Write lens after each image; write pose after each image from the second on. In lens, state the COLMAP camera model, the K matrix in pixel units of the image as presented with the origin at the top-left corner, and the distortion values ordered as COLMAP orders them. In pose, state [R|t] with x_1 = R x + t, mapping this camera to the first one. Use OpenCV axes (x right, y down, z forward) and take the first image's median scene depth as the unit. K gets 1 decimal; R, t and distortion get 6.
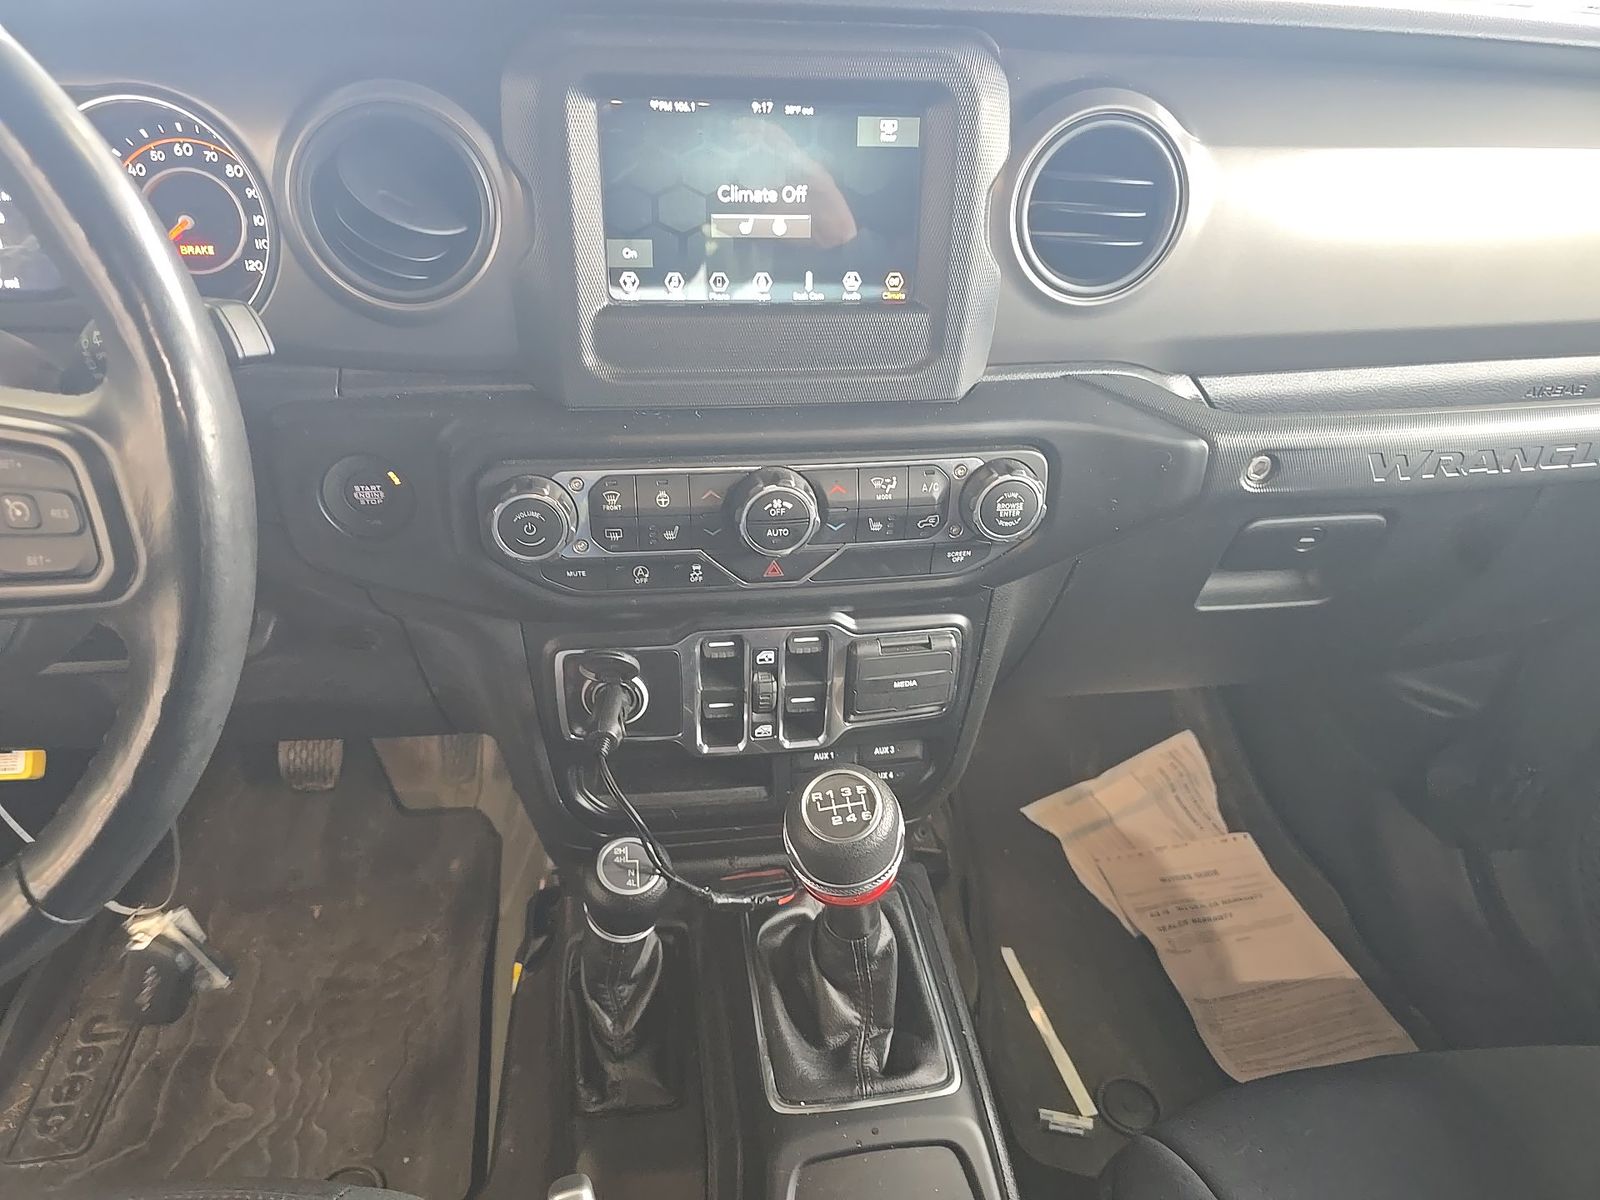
lens RADIAL K [[1080.6, 0, 795.7], [0, 1080.6, 599.7], [0, 0, 1]] dist [0.038570, -0.028495]
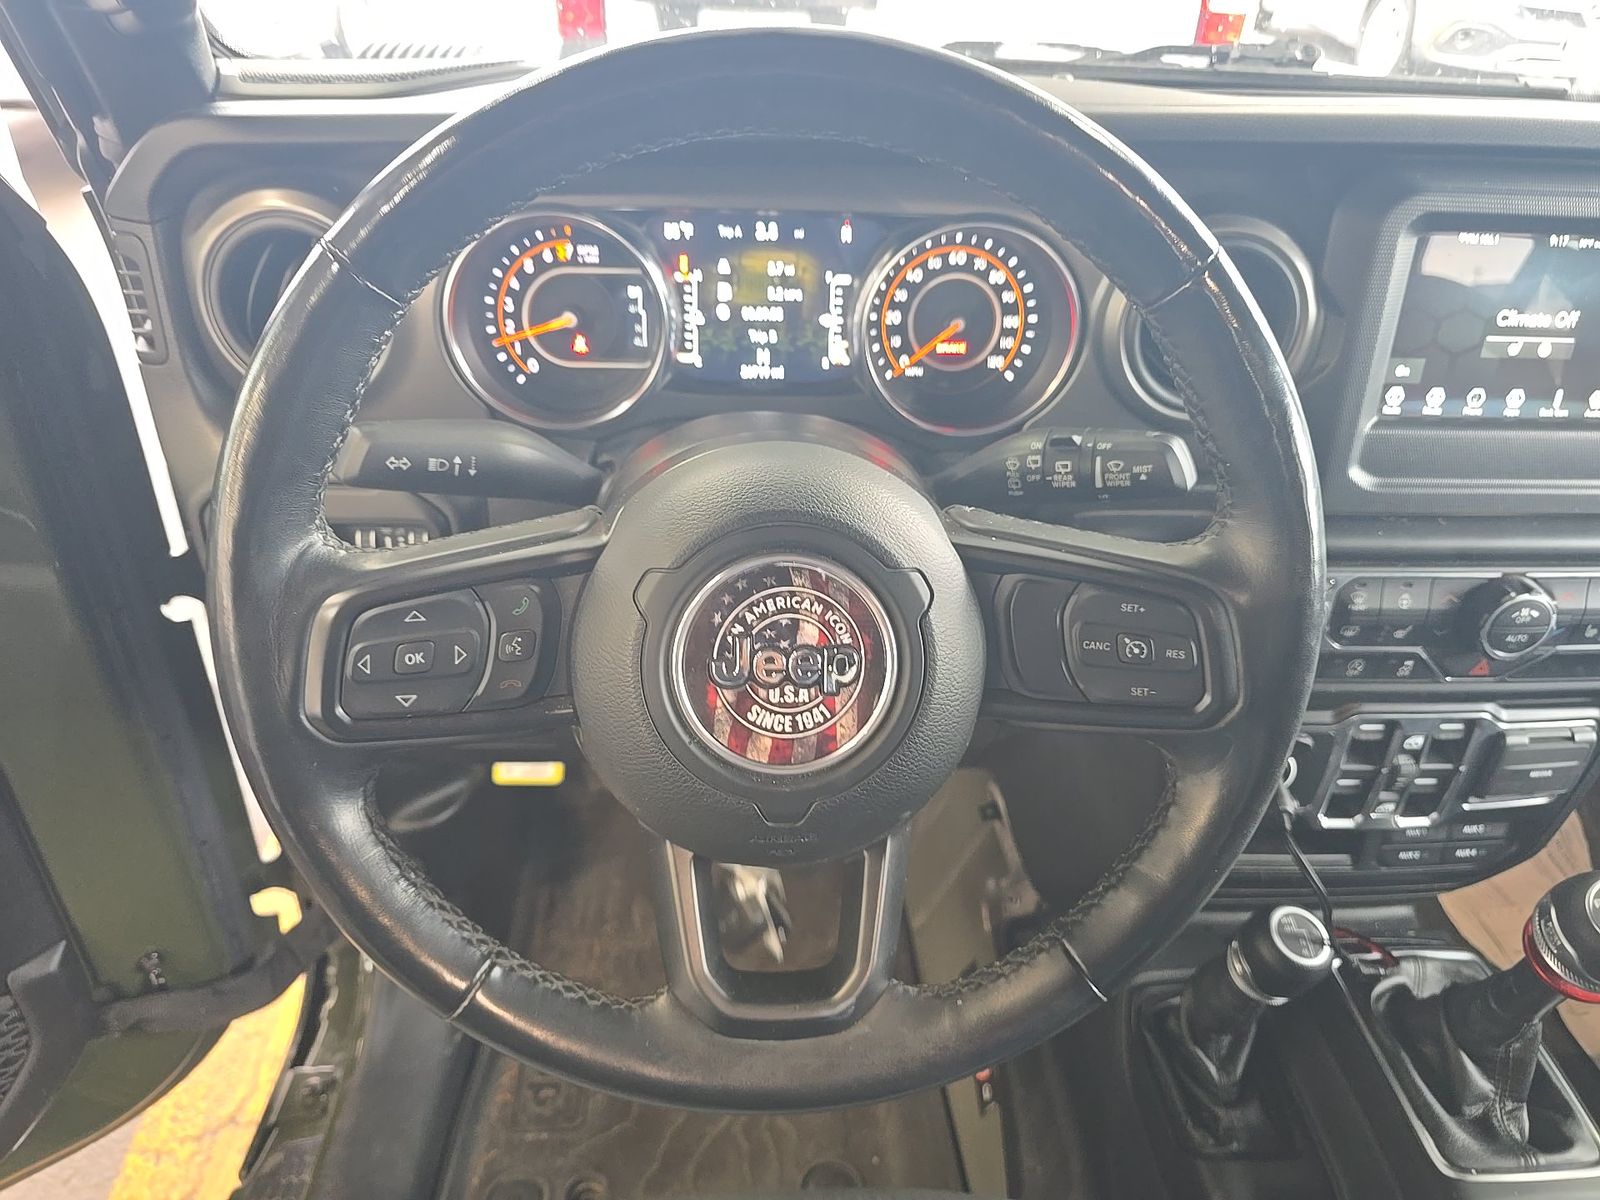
lens RADIAL K [[1080.6, 0, 798.1], [0, 1080.6, 593.9], [0, 0, 1]] dist [0.038570, -0.028495]
pose [[0.997070, 0.050006, -0.057895, -0.635057], [-0.048894, 0.998594, 0.020467, -0.091120], [0.058837, -0.017576, 0.998113, -0.093671]]
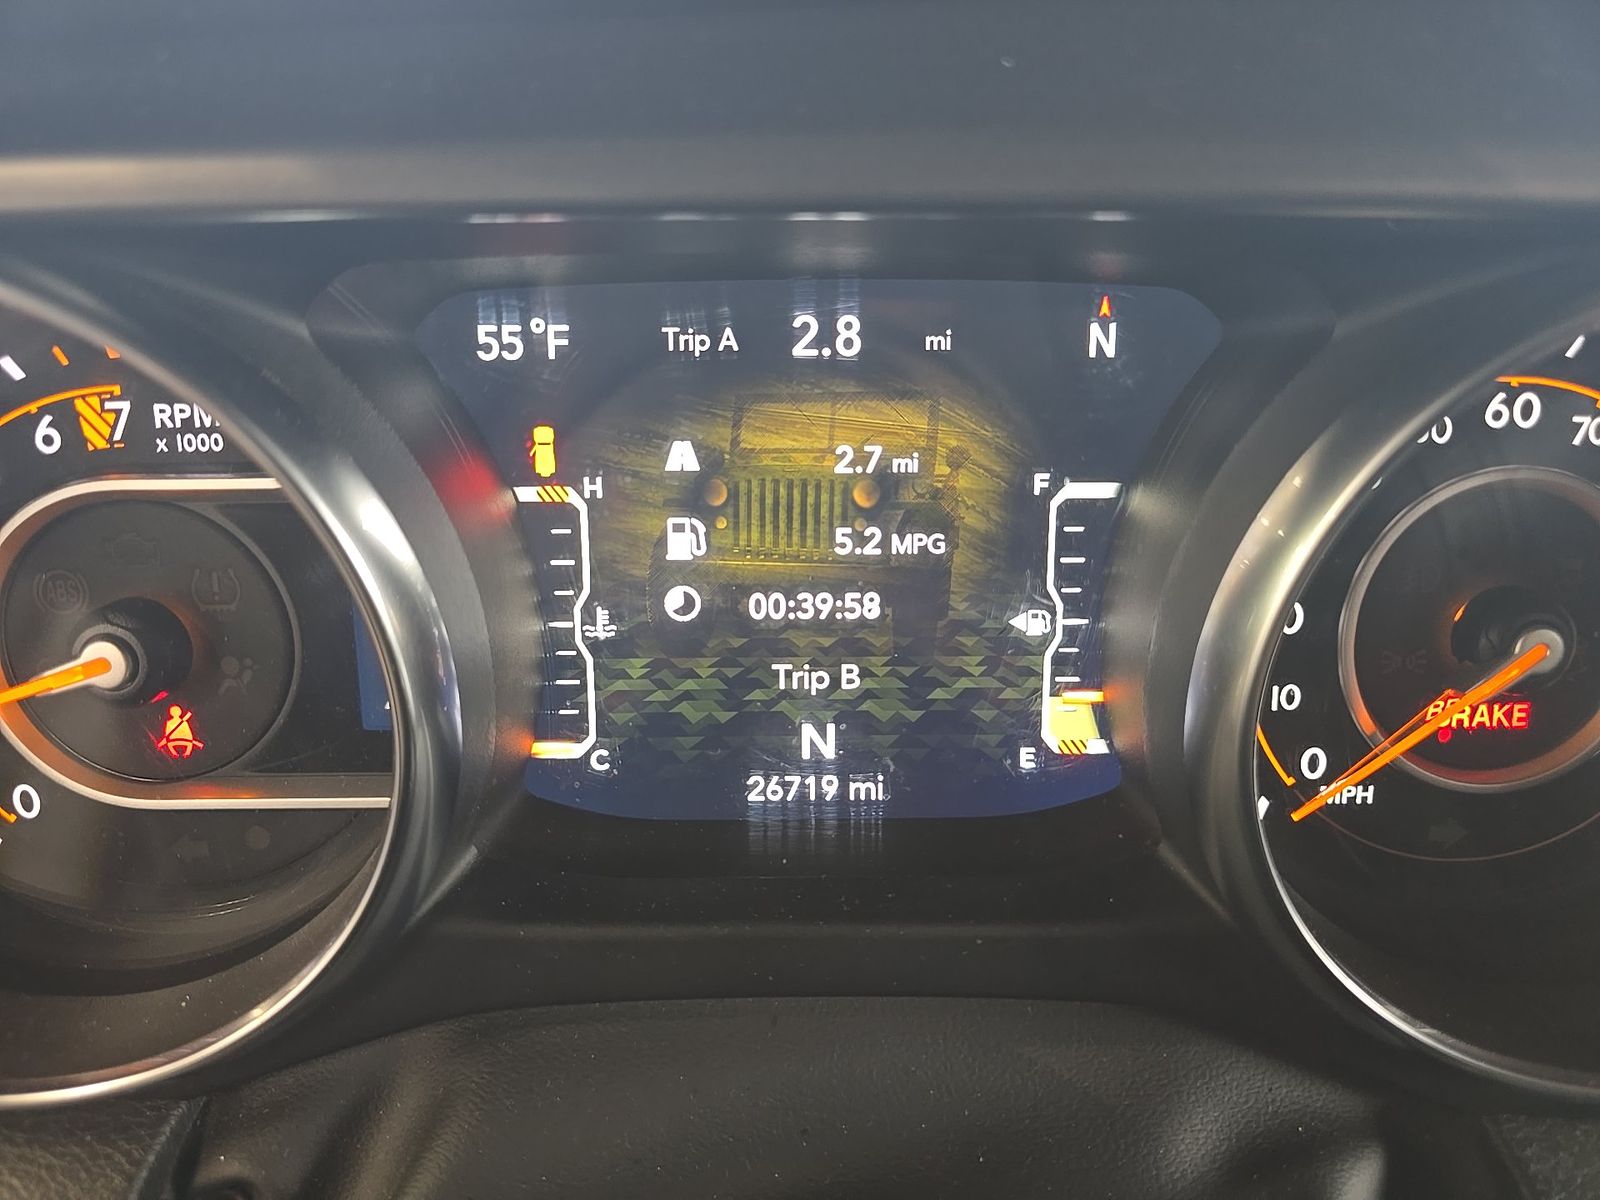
lens RADIAL K [[1080.6, 0, 798.9], [0, 1080.6, 603.7], [0, 0, 1]] dist [0.038570, -0.028495]
pose [[0.991311, 0.033935, -0.127087, -0.711484], [-0.045602, 0.994893, -0.090046, -0.319492], [0.123383, 0.095059, 0.987796, 0.676700]]
